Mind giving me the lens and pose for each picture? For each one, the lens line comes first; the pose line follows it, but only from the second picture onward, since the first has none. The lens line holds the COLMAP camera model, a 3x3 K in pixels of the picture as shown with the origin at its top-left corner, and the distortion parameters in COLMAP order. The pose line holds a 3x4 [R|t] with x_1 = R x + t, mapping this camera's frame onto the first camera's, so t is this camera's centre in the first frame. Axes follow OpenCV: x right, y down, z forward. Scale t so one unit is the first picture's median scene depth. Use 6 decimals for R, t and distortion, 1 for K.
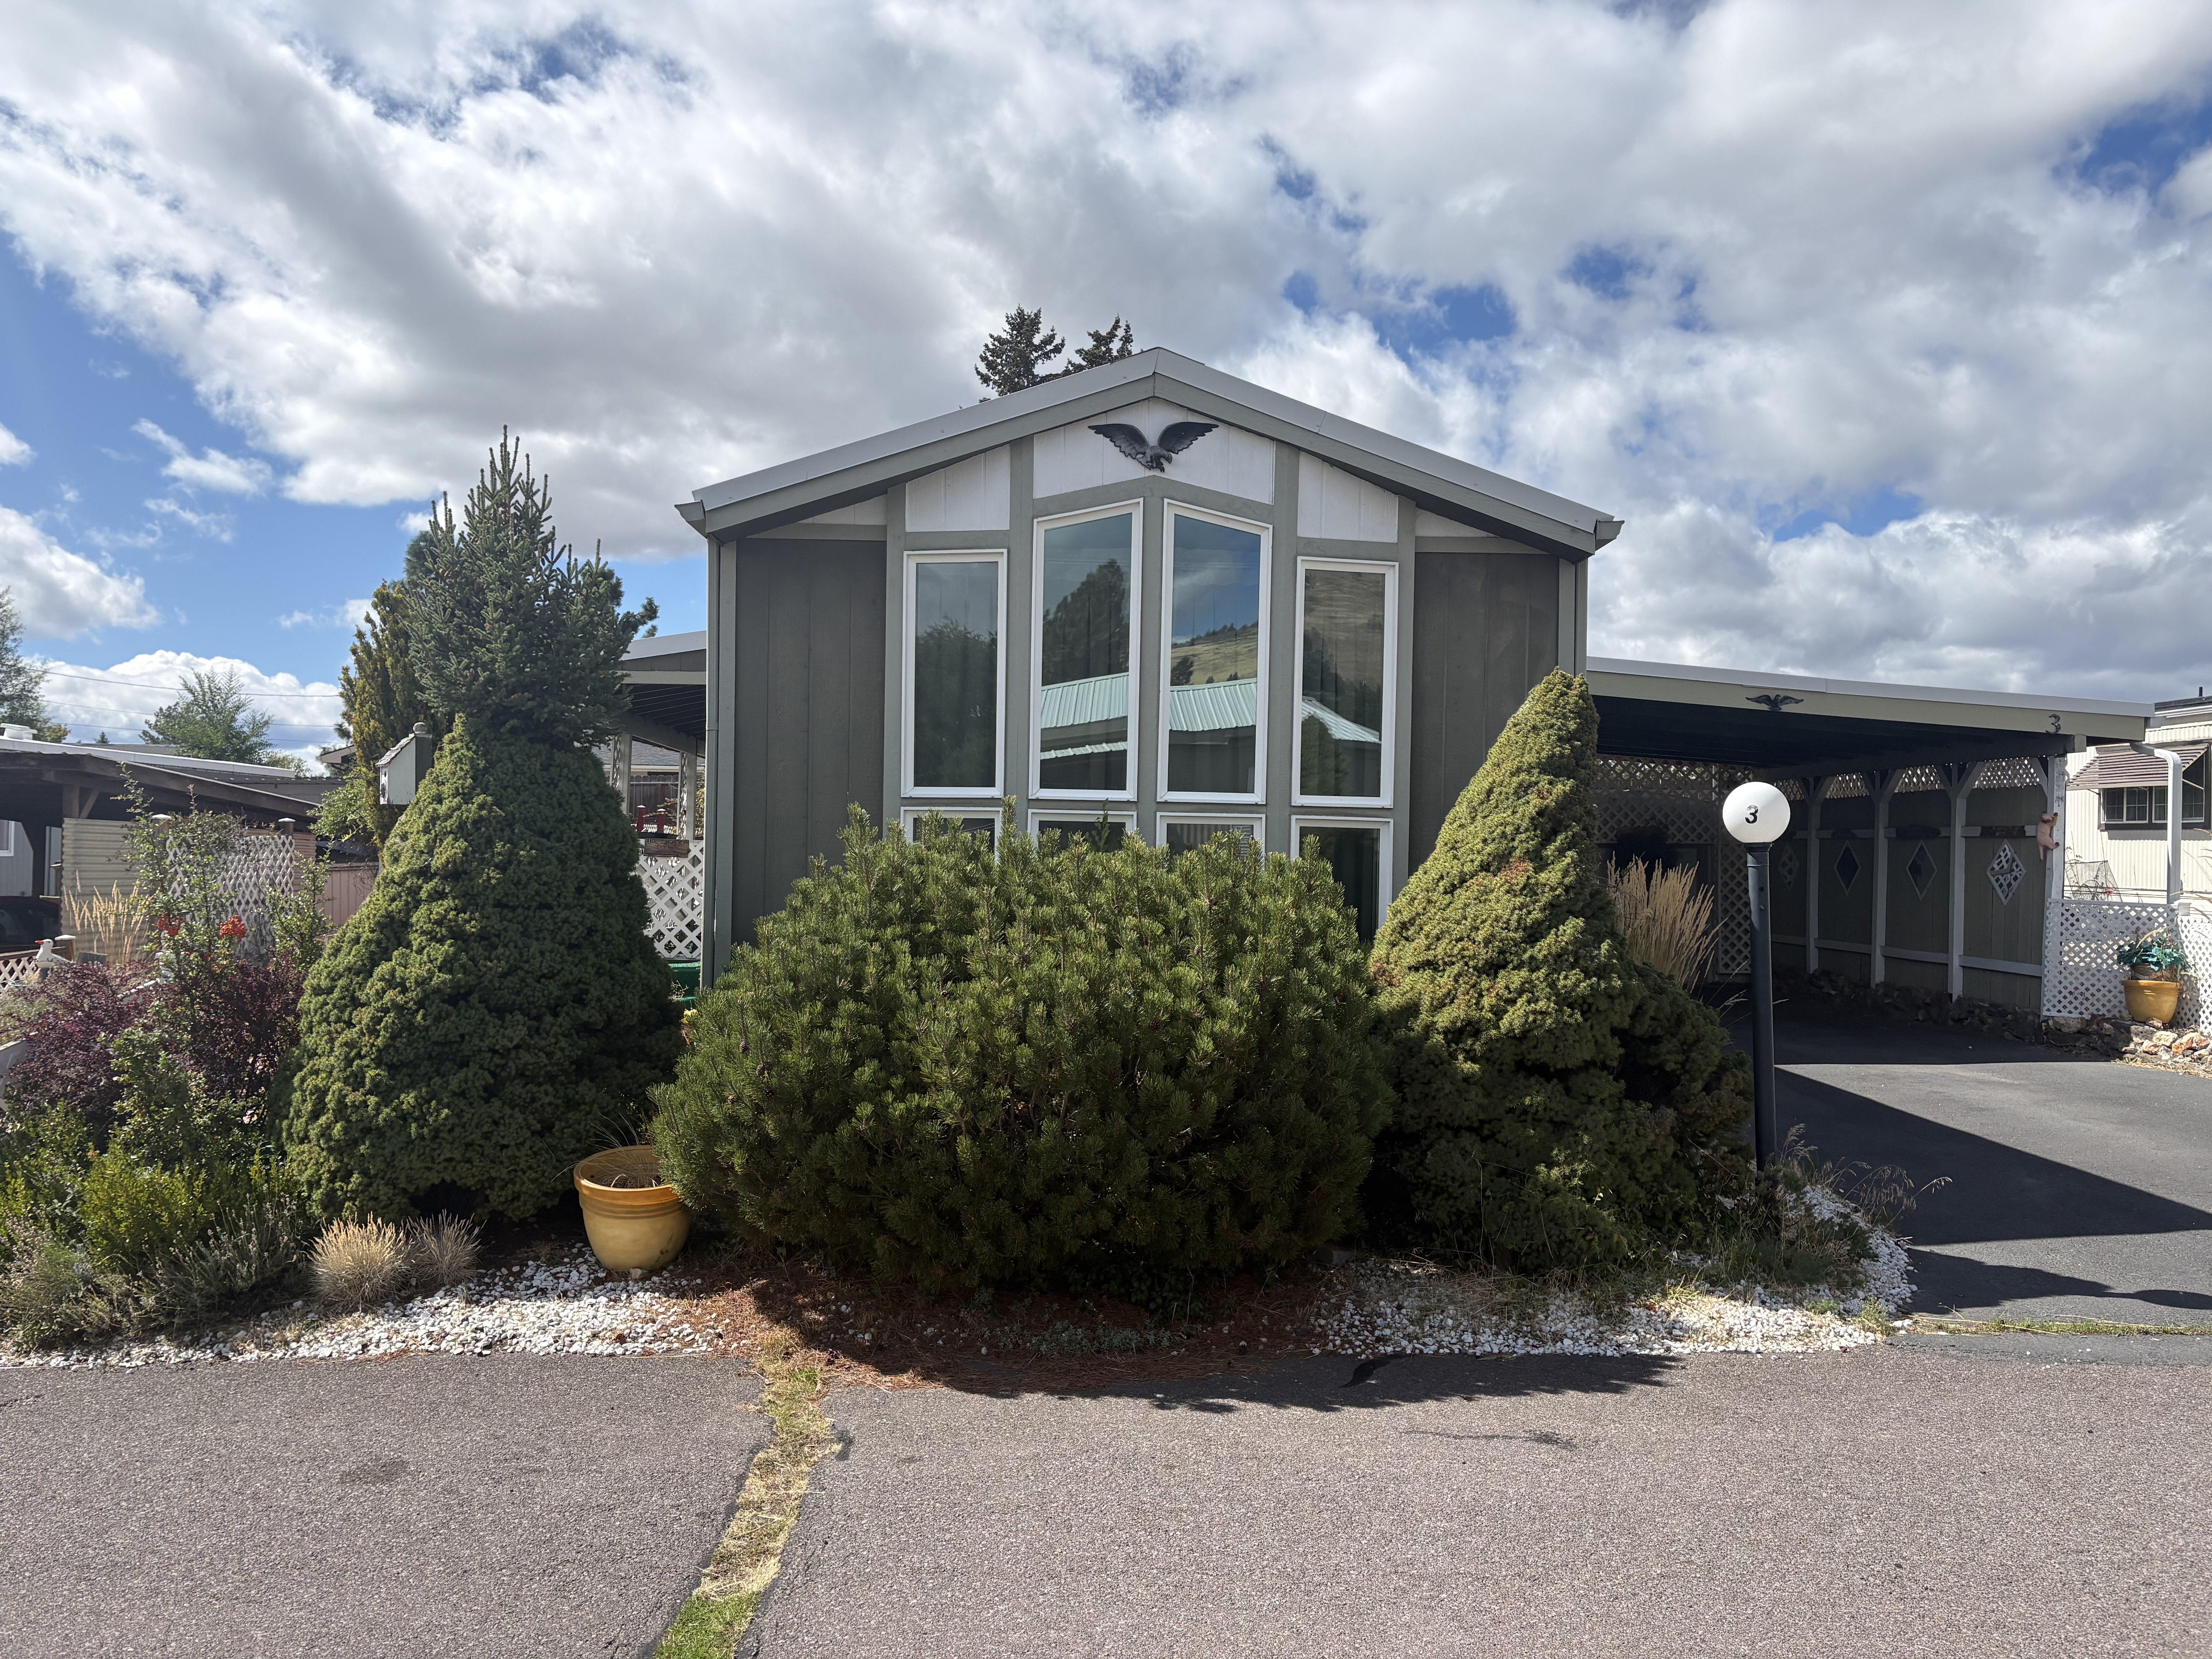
lens RADIAL K [[1660.9, 0, 1103.5], [0, 1660.9, 819.2], [0, 0, 1]] dist [0.014279, -0.000221]
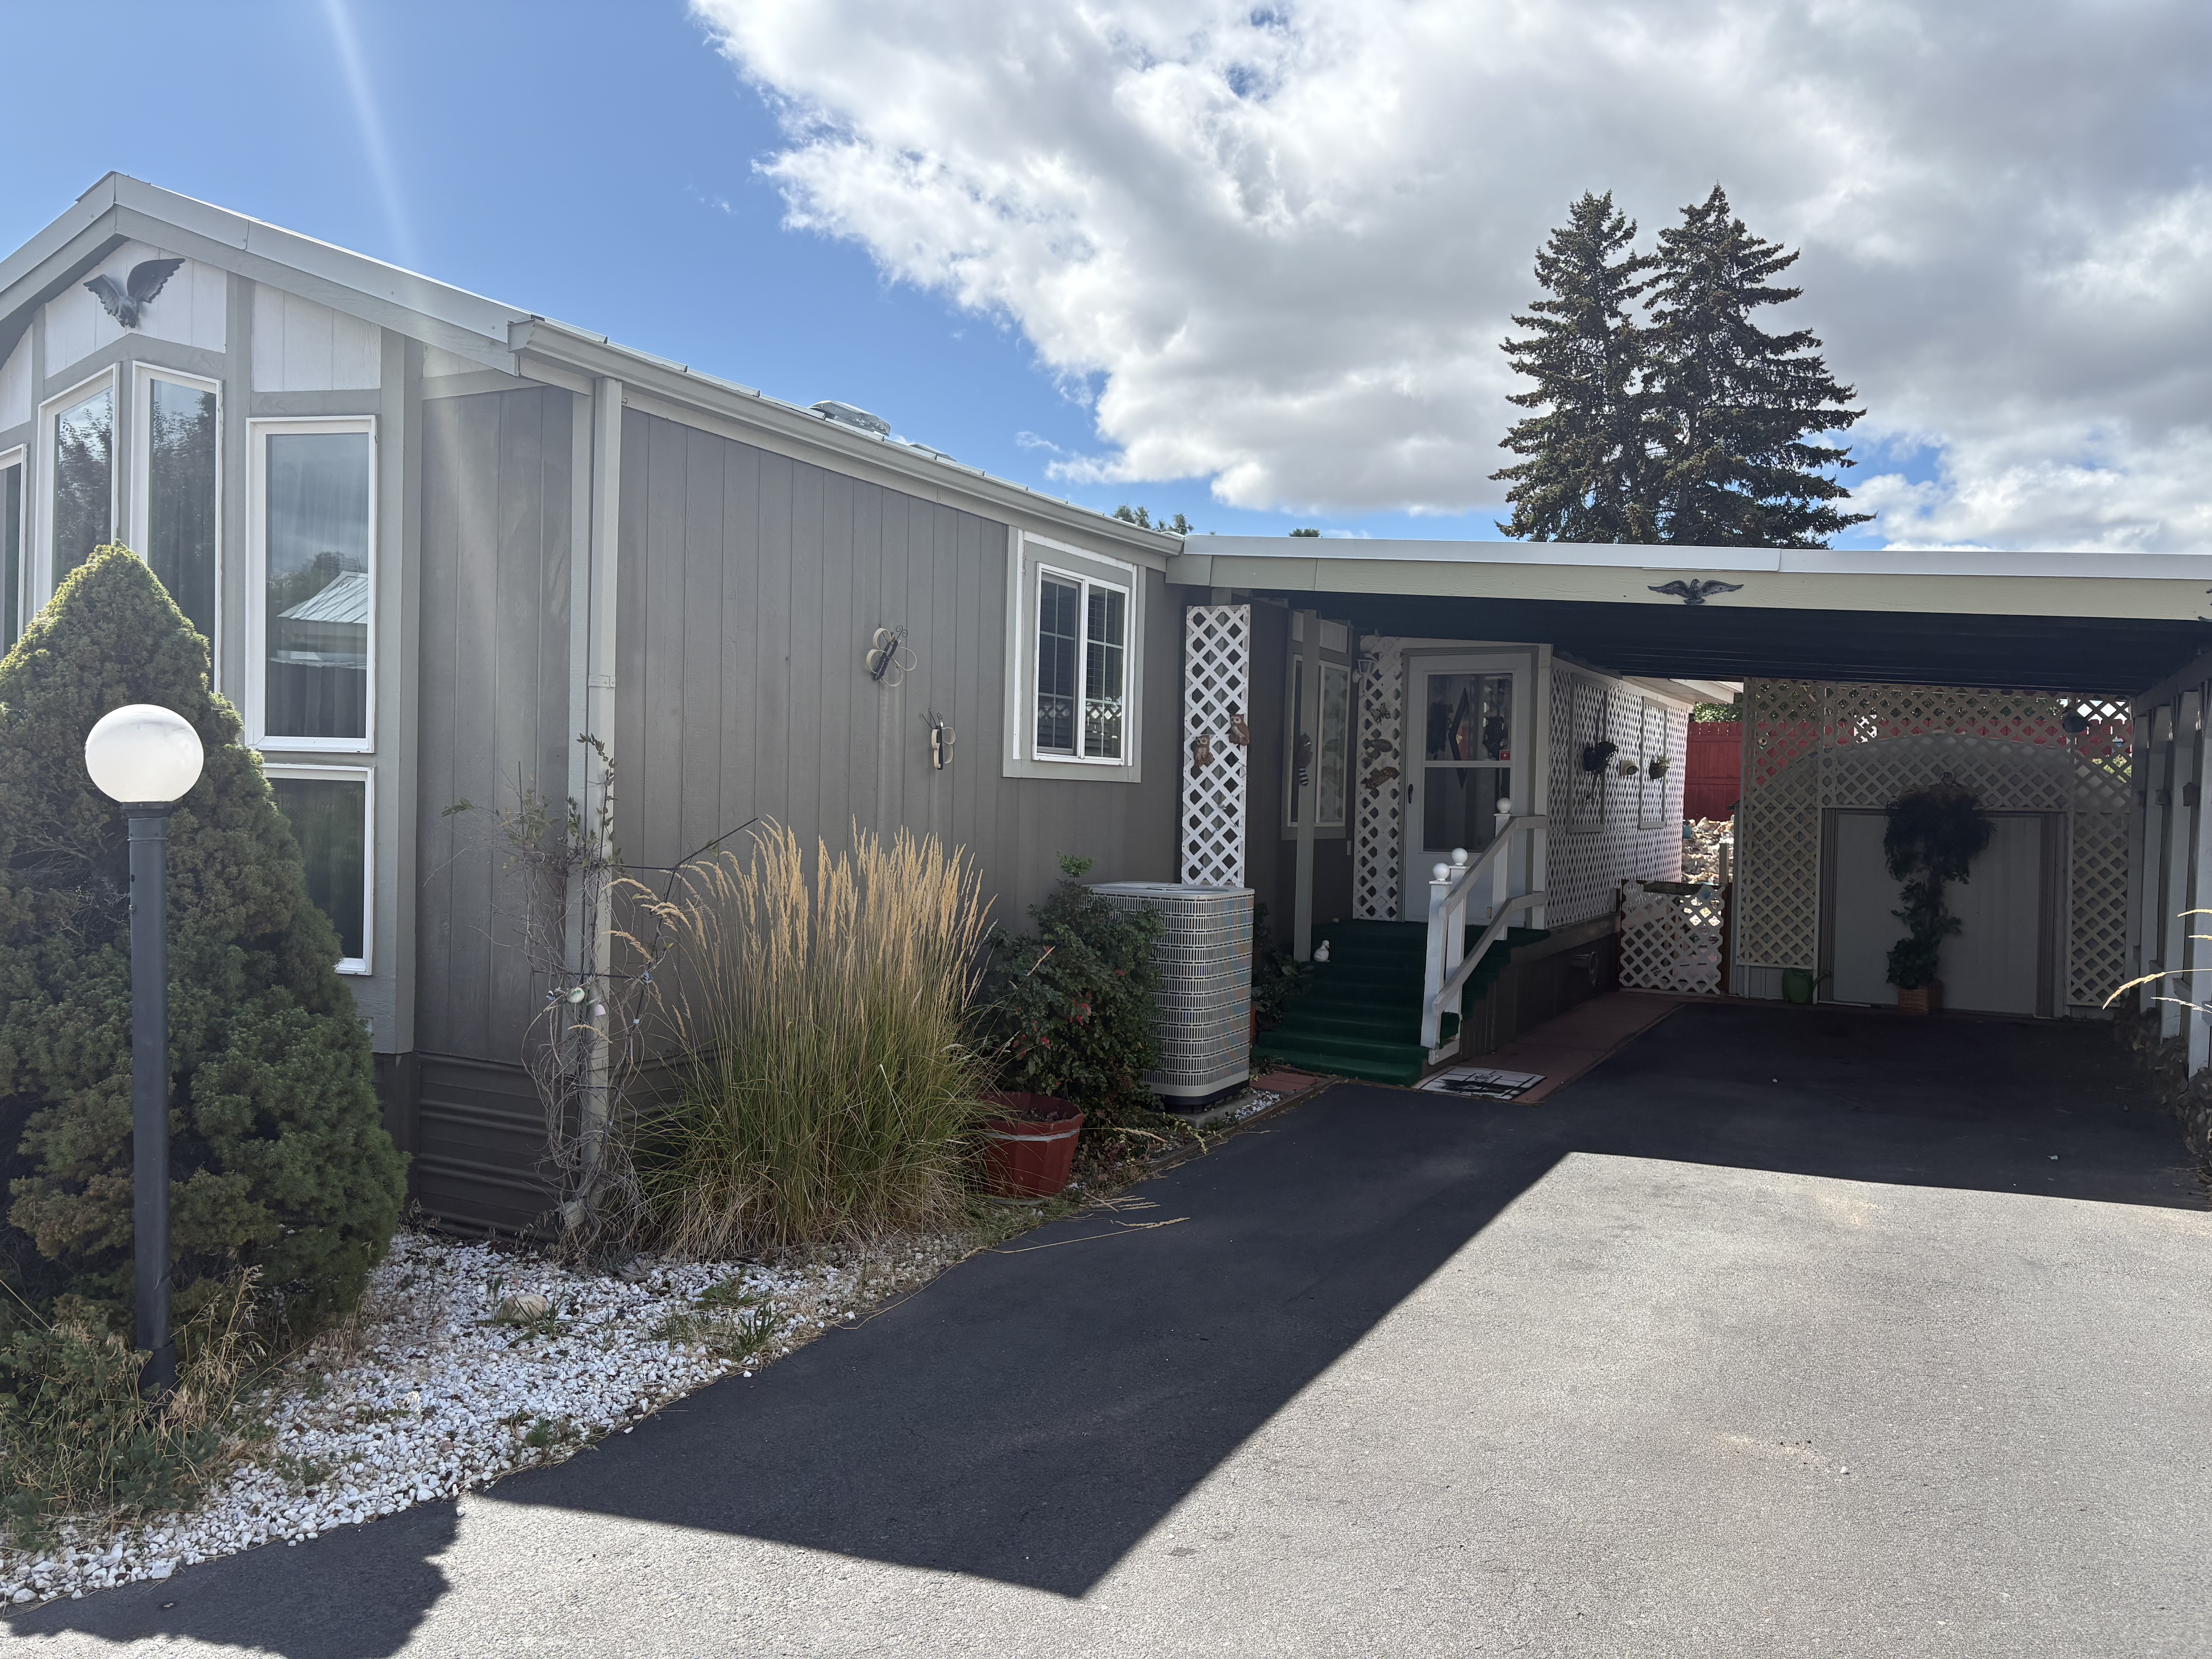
lens RADIAL K [[1657.7, 0, 1100.9], [0, 1657.7, 813.1], [0, 0, 1]] dist [0.095746, -0.140384]
pose [[0.880561, 0.010336, -0.473820, 0.347854], [-0.000353, 0.999776, 0.021153, 0.001258], [0.473933, -0.018460, 0.880368, 0.218017]]
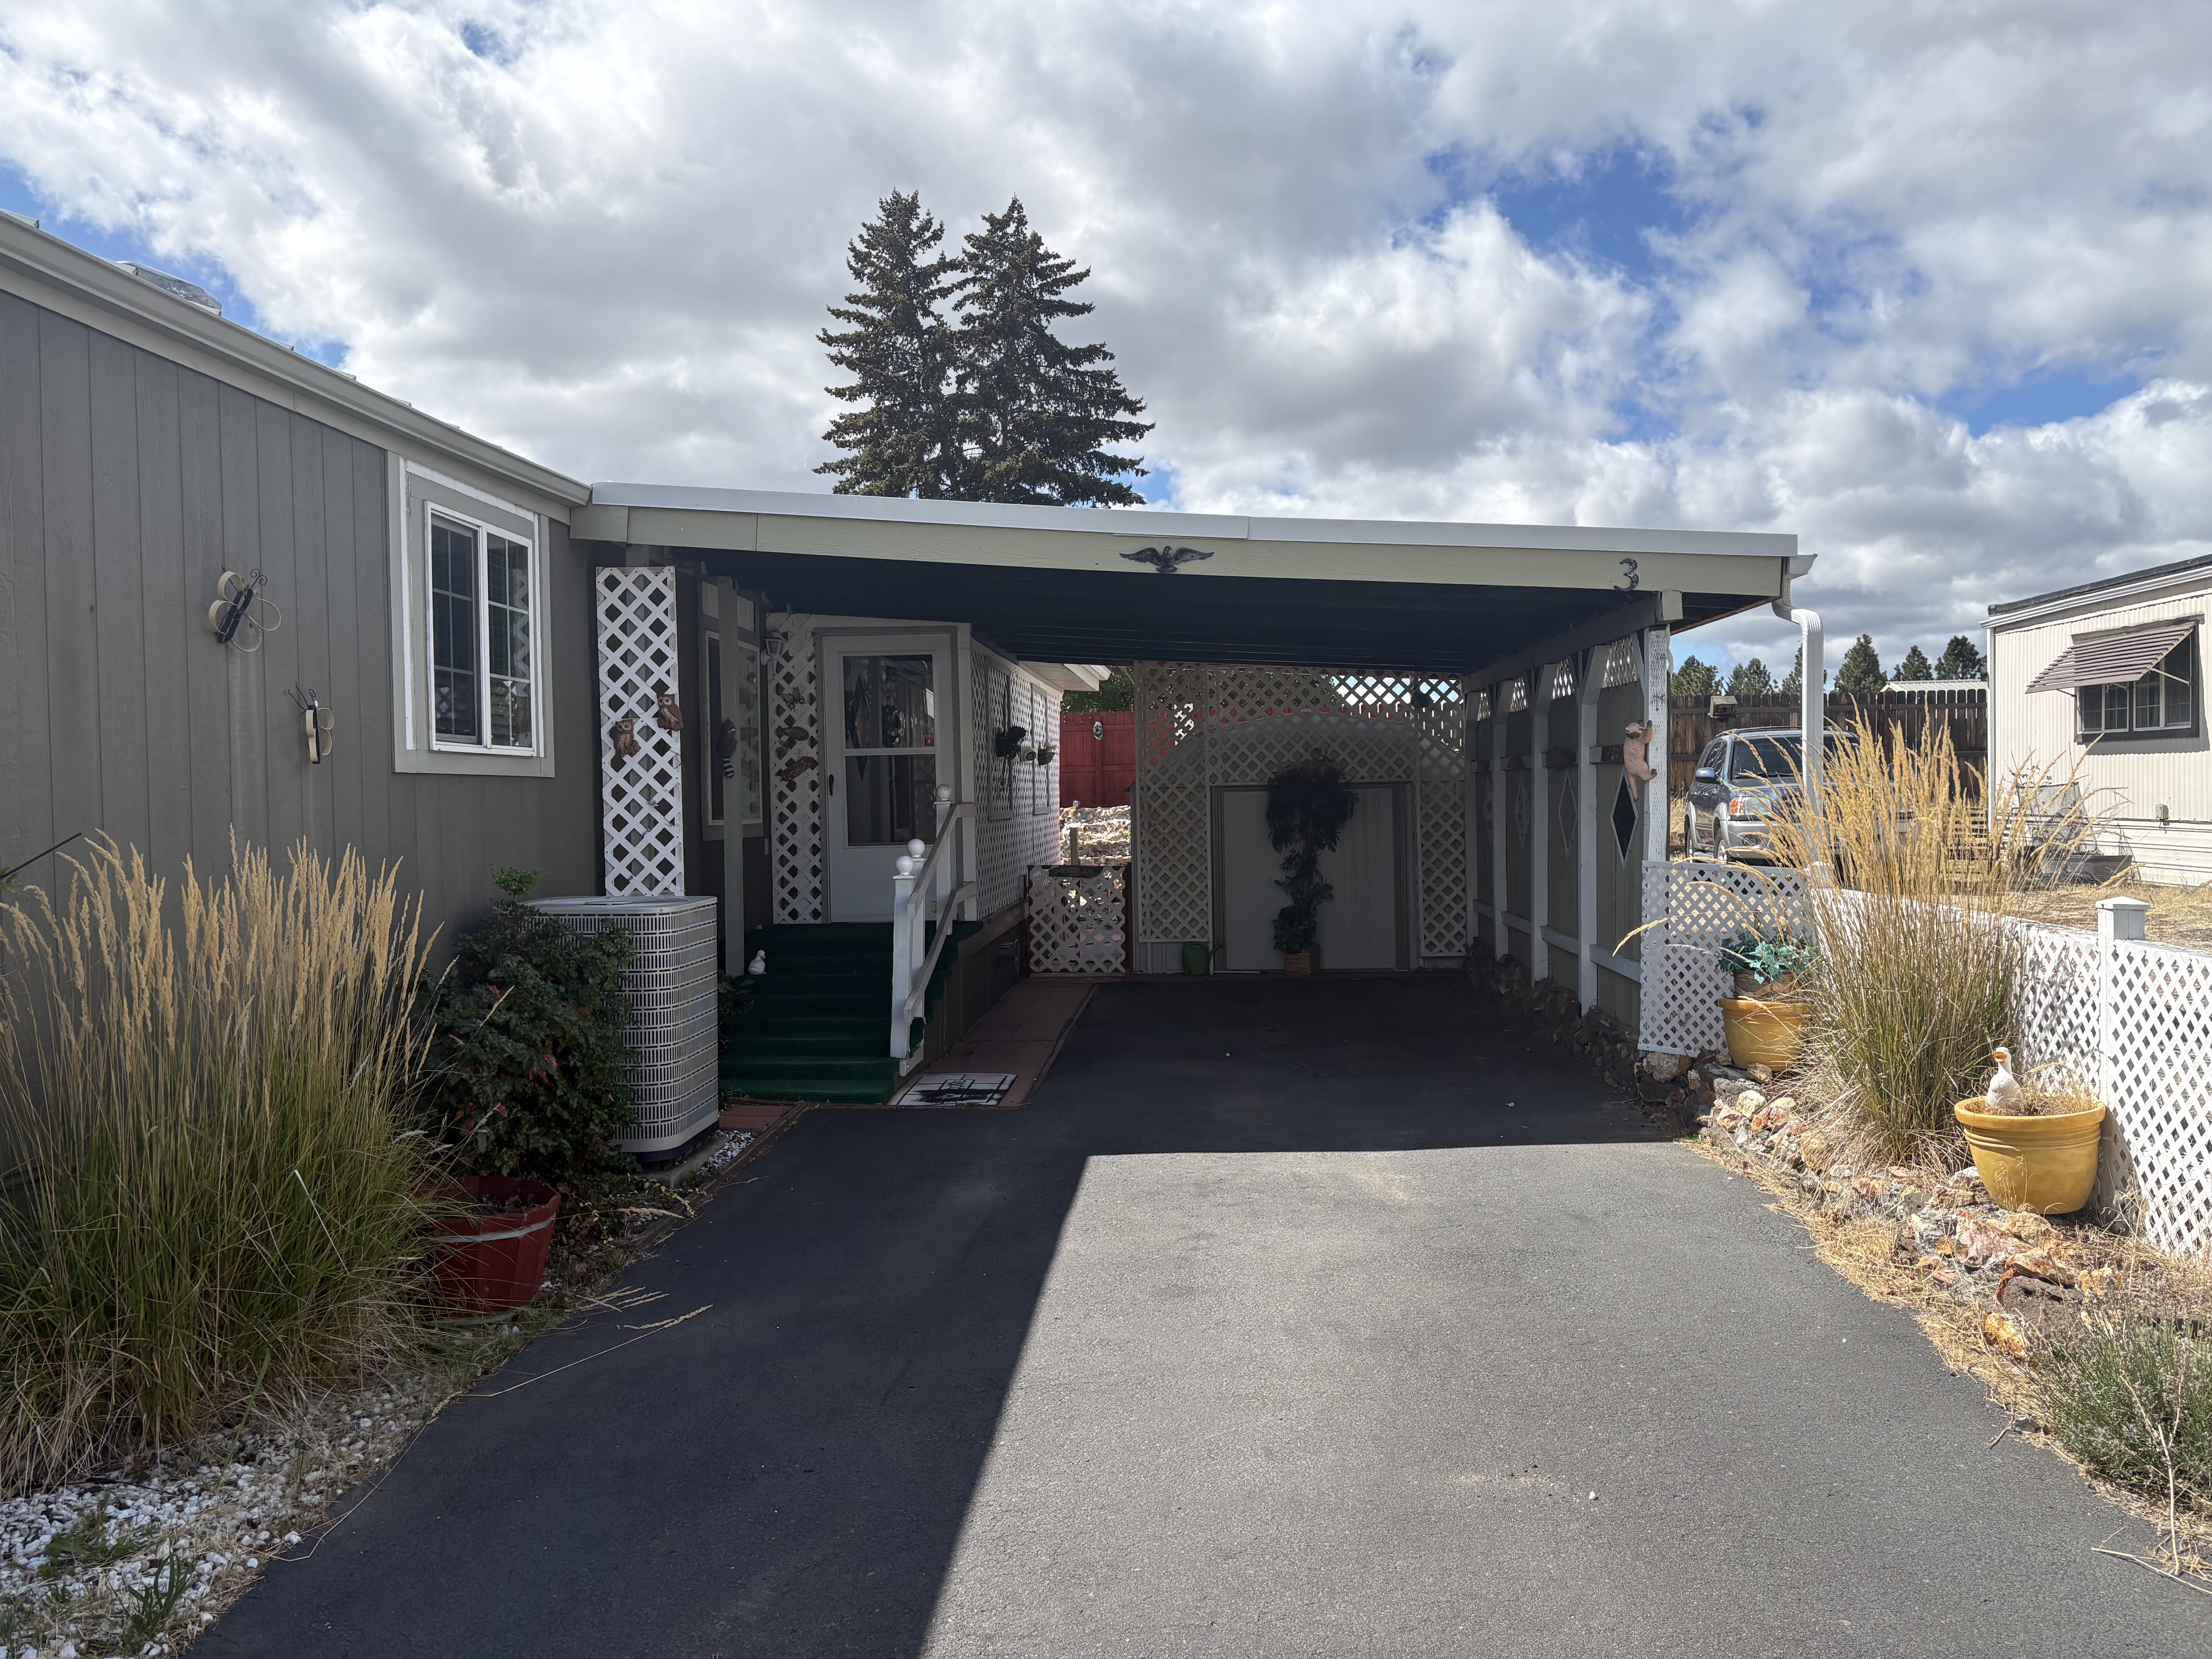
lens RADIAL K [[1658.4, 0, 1107.7], [0, 1658.4, 844.1], [0, 0, 1]] dist [0.043389, -0.049420]
pose [[0.996336, -0.028585, -0.080607, 0.292459], [0.032395, 0.998400, 0.046352, 0.004360], [0.079153, -0.048794, 0.995668, 0.259484]]
